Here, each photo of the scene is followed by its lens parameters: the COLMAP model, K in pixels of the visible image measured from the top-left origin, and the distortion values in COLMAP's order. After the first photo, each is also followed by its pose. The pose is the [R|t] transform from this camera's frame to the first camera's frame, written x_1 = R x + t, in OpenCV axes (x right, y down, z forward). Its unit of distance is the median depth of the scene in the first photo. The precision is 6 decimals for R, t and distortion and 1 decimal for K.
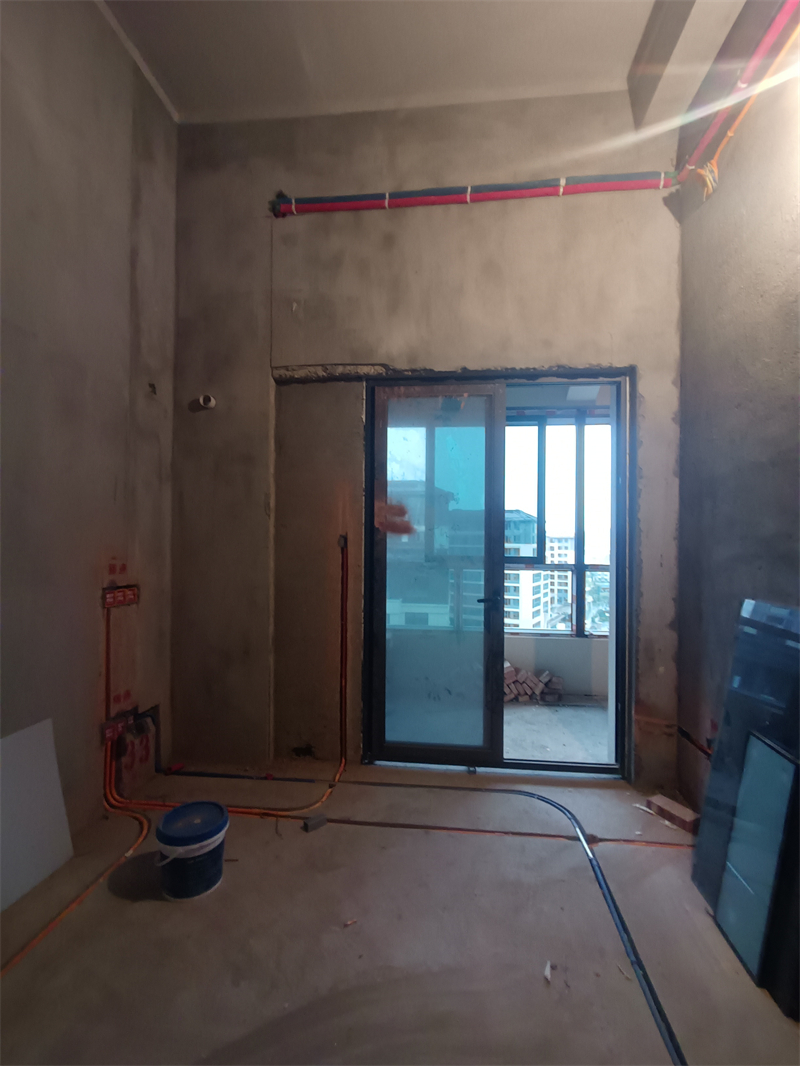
lens RADIAL K [[493.7, 0, 403.4], [0, 493.7, 536.0], [0, 0, 1]] dist [0.004883, -0.000889]
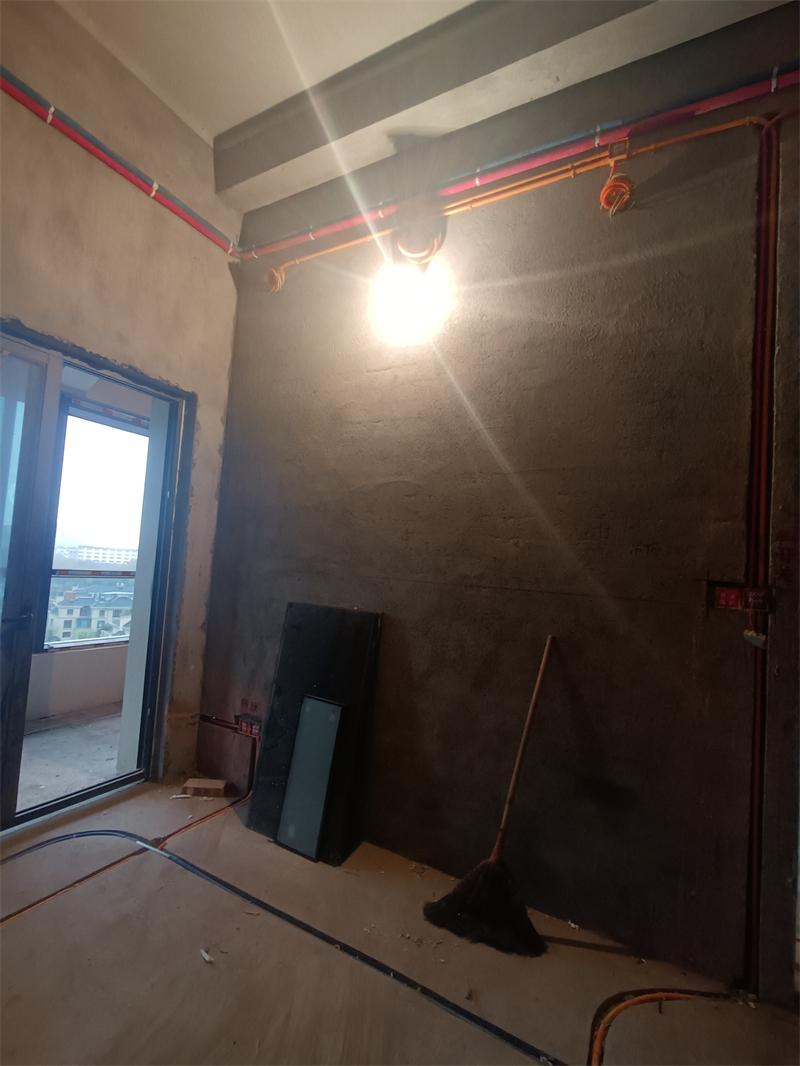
lens RADIAL K [[493.7, 0, 404.7], [0, 493.7, 535.2], [0, 0, 1]] dist [0.004883, -0.000889]
pose [[0.388113, 0.072123, 0.918786, -0.286487], [-0.072776, 0.996218, -0.047460, -0.010346], [-0.918734, -0.048446, 0.391894, 0.104118]]
